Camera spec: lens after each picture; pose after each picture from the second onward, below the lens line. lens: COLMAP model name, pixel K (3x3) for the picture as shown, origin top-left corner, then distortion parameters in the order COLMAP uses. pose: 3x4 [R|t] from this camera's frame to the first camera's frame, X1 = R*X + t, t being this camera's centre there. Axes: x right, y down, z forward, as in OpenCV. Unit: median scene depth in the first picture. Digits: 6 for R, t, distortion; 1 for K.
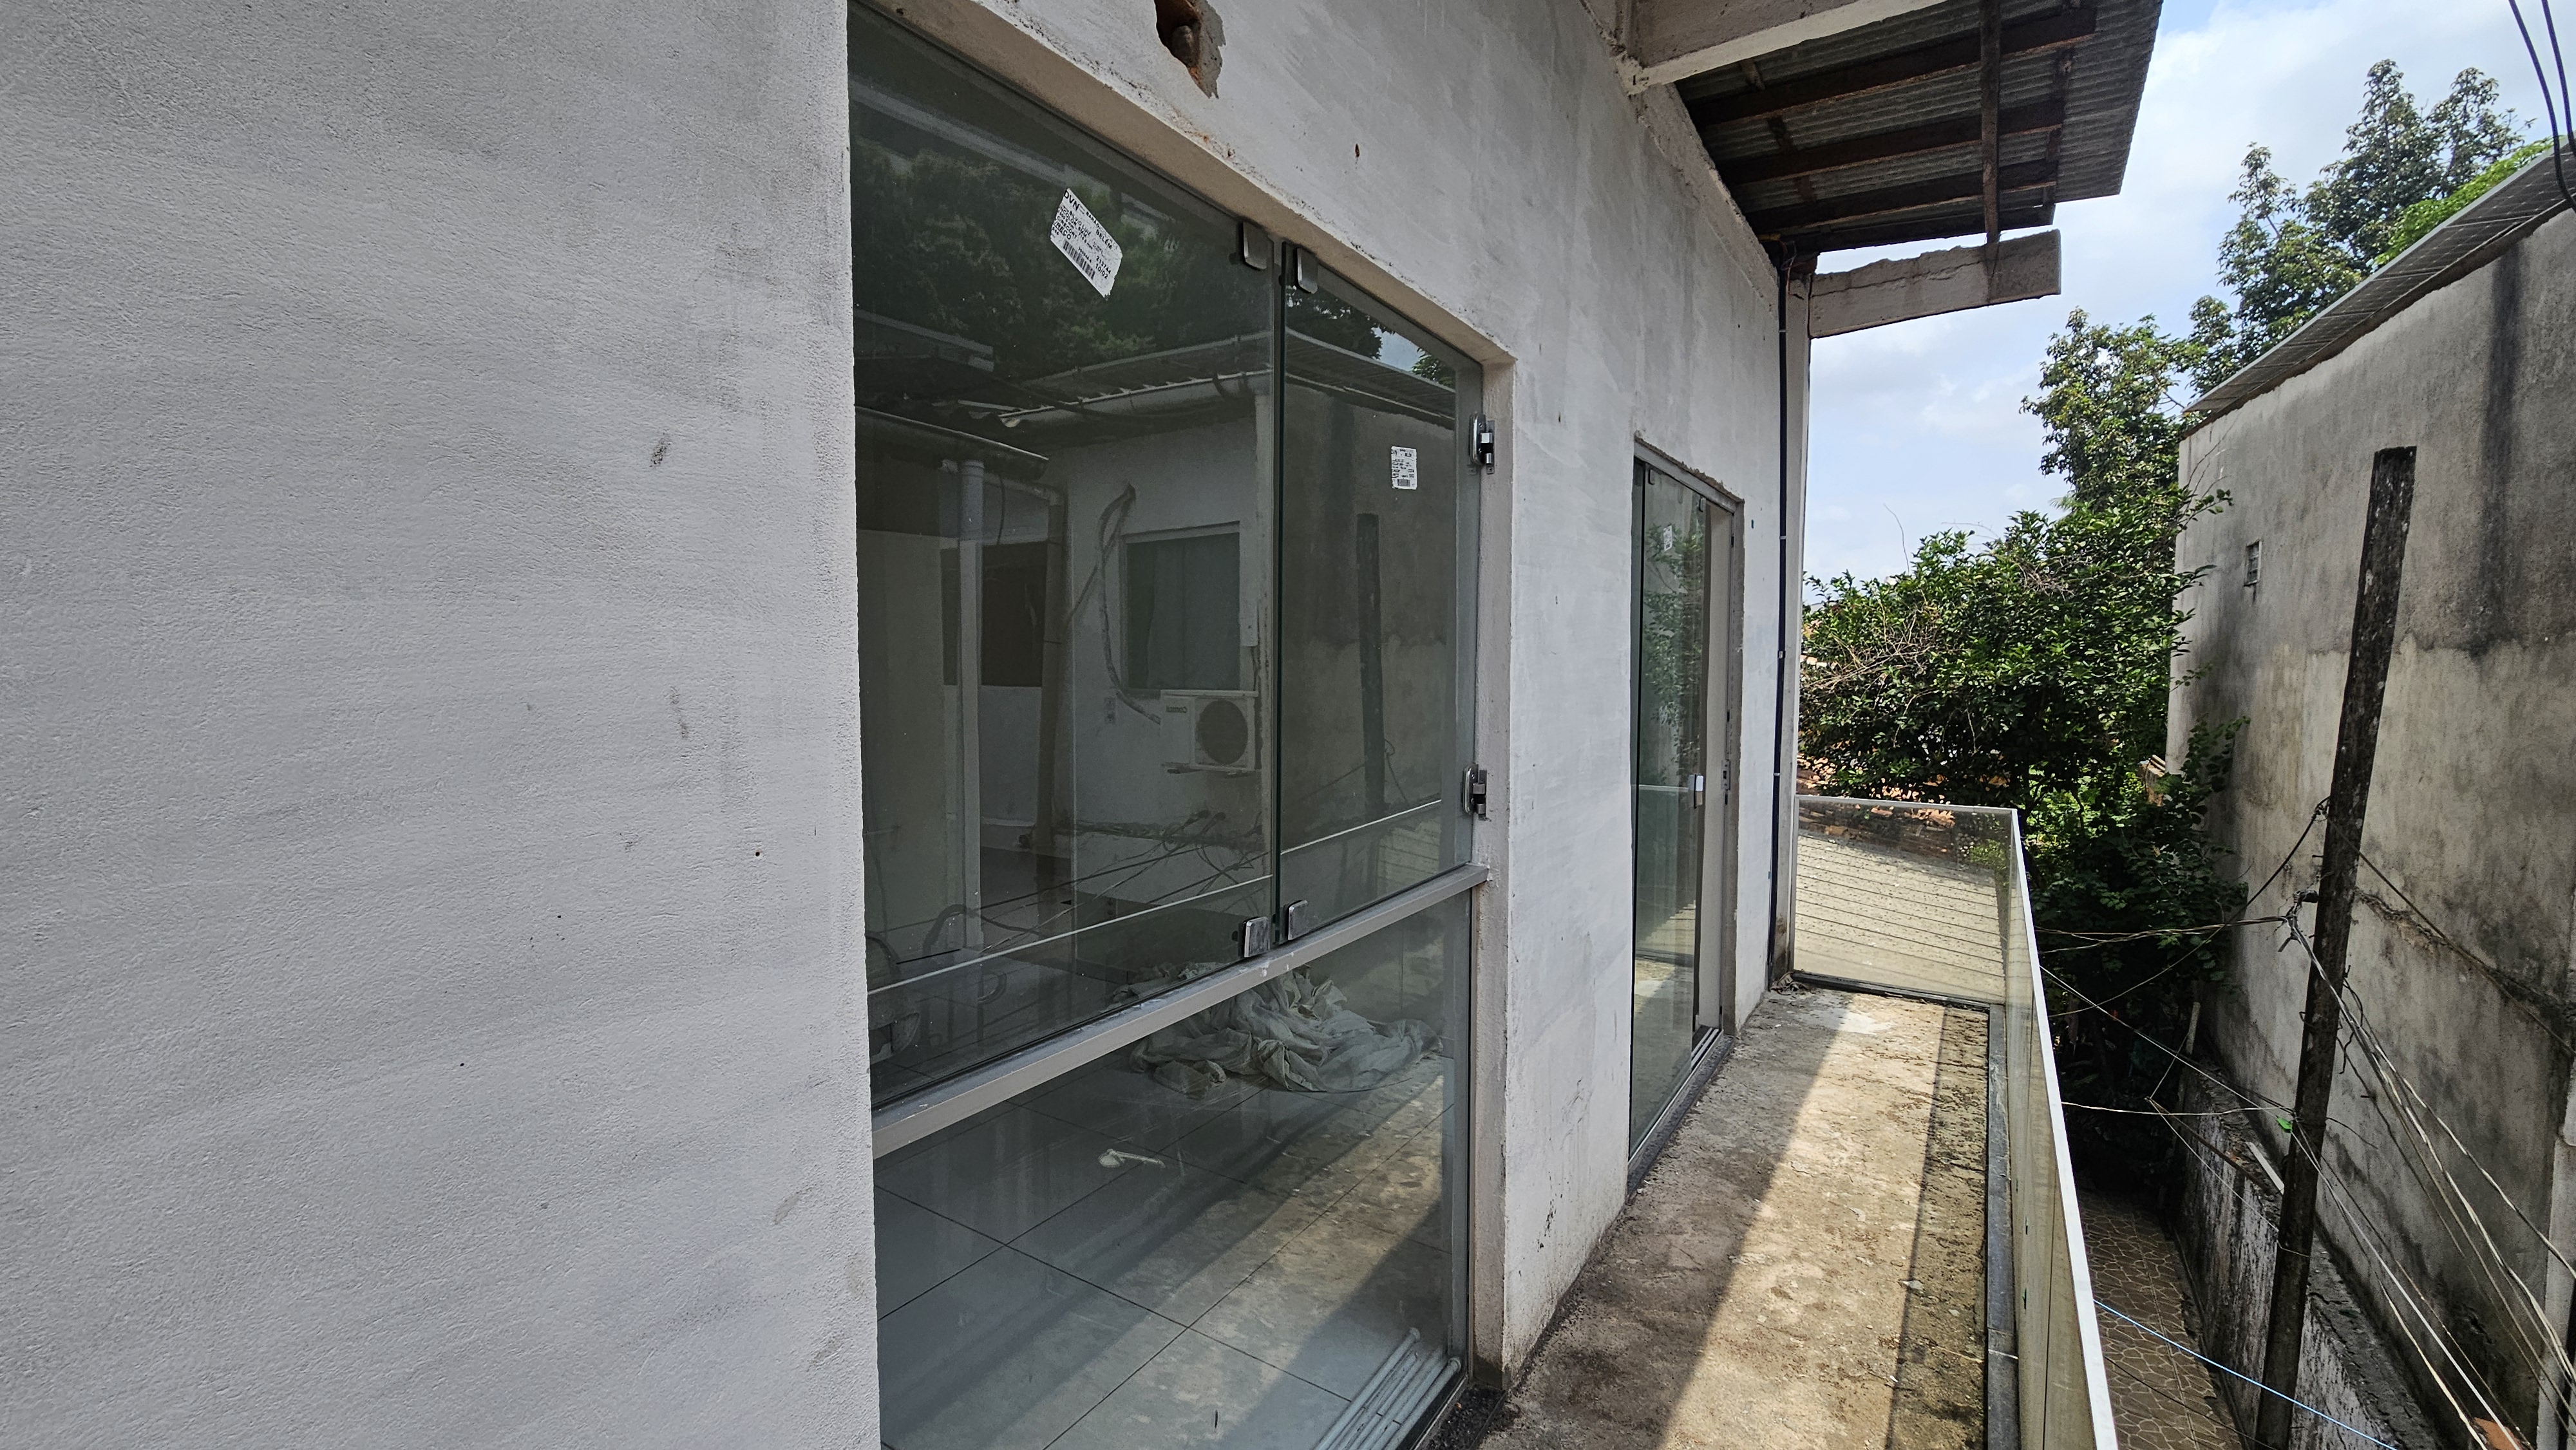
lens RADIAL K [[1056.5, 0, 1287.8], [0, 1056.5, 720.2], [0, 0, 1]] dist [0.000270, 0.000181]
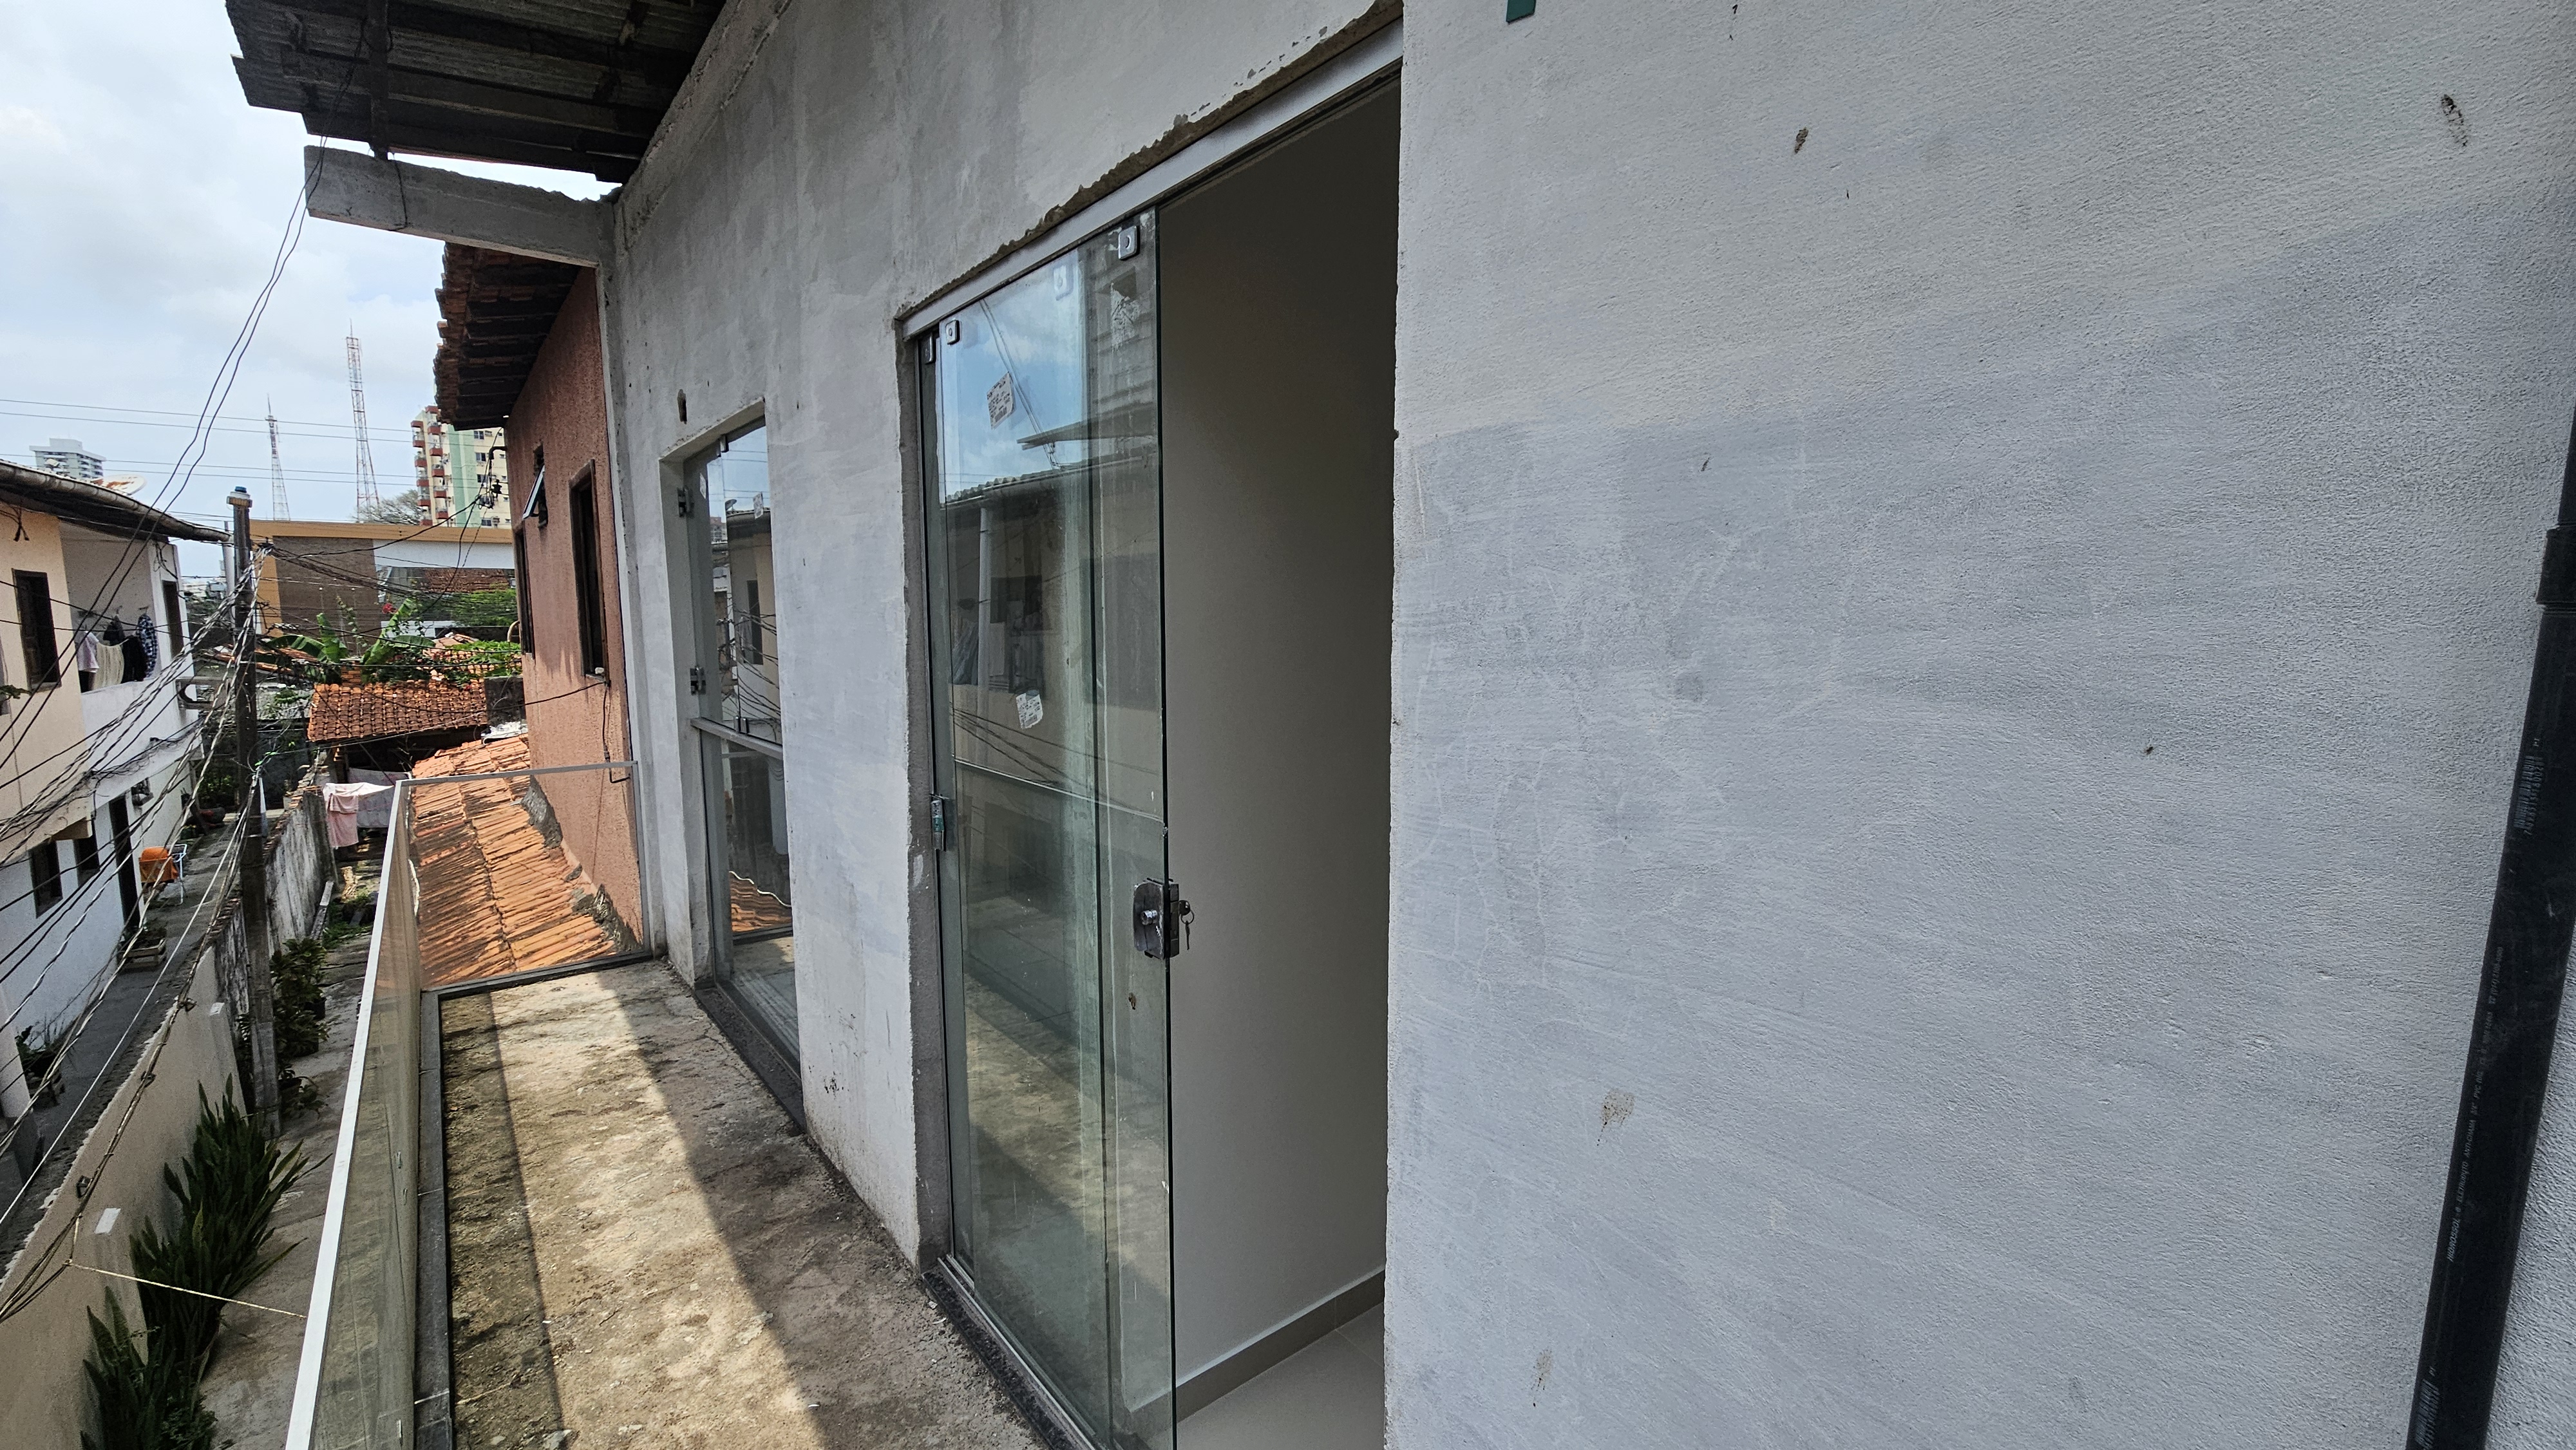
lens RADIAL K [[1056.5, 0, 1286.8], [0, 1056.5, 736.0], [0, 0, 1]] dist [0.000270, 0.000181]
pose [[-0.298617, 0.106249, -0.948440, 1.141091], [-0.052824, 0.990420, 0.127584, -0.092336], [0.952910, 0.088200, -0.290144, 1.734400]]
